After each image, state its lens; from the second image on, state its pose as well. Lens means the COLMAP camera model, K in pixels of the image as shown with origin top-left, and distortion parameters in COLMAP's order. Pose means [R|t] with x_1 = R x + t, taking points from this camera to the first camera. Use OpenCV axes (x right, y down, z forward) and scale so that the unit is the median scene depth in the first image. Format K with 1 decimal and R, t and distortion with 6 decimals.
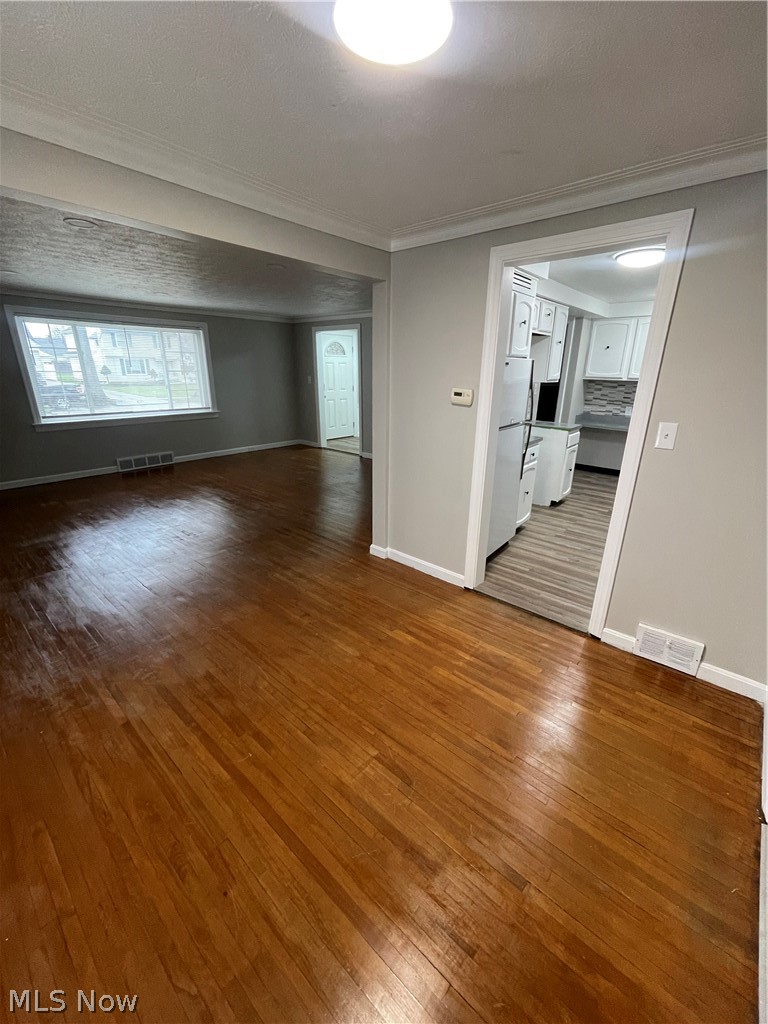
lens RADIAL K [[415.4, 0, 381.8], [0, 415.4, 509.8], [0, 0, 1]] dist [-0.002075, 0.001635]
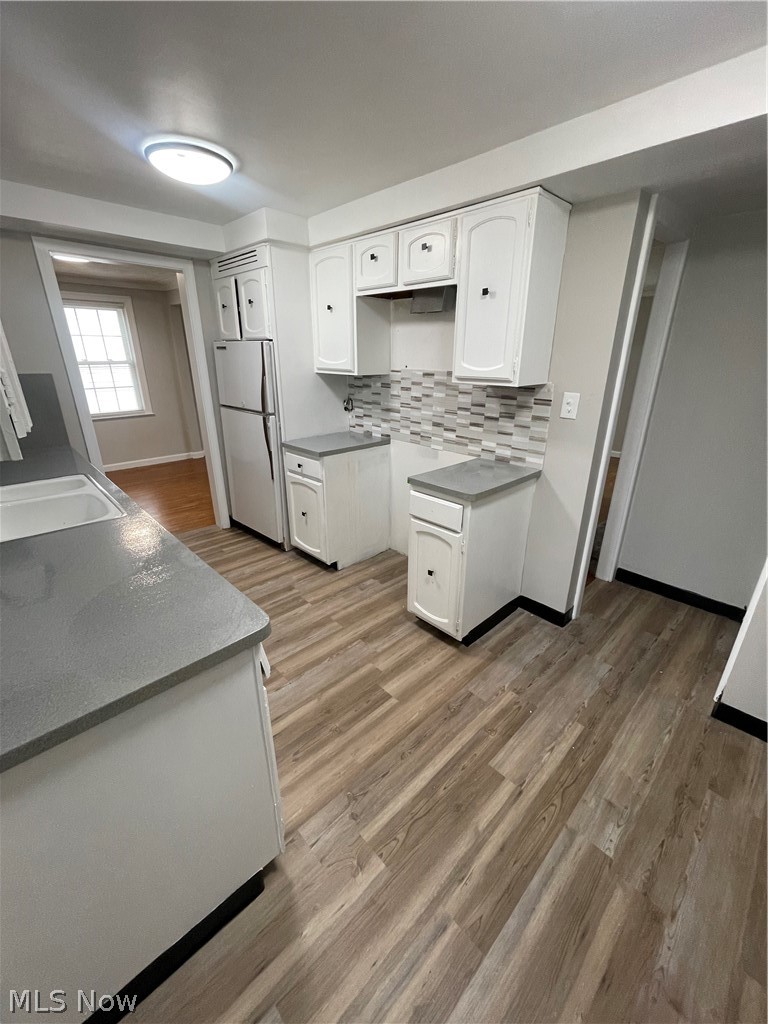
lens RADIAL K [[415.4, 0, 387.3], [0, 415.4, 511.6], [0, 0, 1]] dist [-0.002075, 0.001635]
pose [[-0.086890, 0.342528, -0.935481, 1.035192], [-0.330809, 0.875828, 0.351413, -0.360816], [0.939689, 0.340000, 0.037211, 1.085965]]
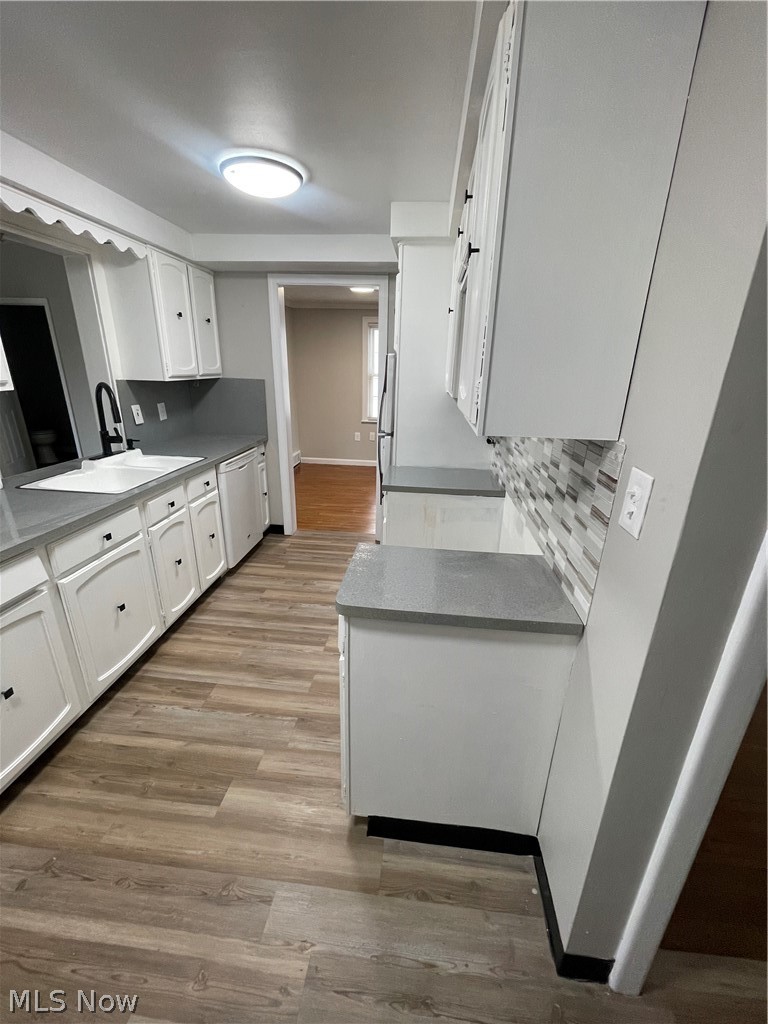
lens RADIAL K [[415.4, 0, 386.0], [0, 415.4, 511.0], [0, 0, 1]] dist [-0.002075, 0.001635]
pose [[-0.814756, 0.157417, -0.558025, 0.693584], [-0.224495, 0.801719, 0.553939, -0.454232], [0.534579, 0.576599, -0.617866, 1.343072]]
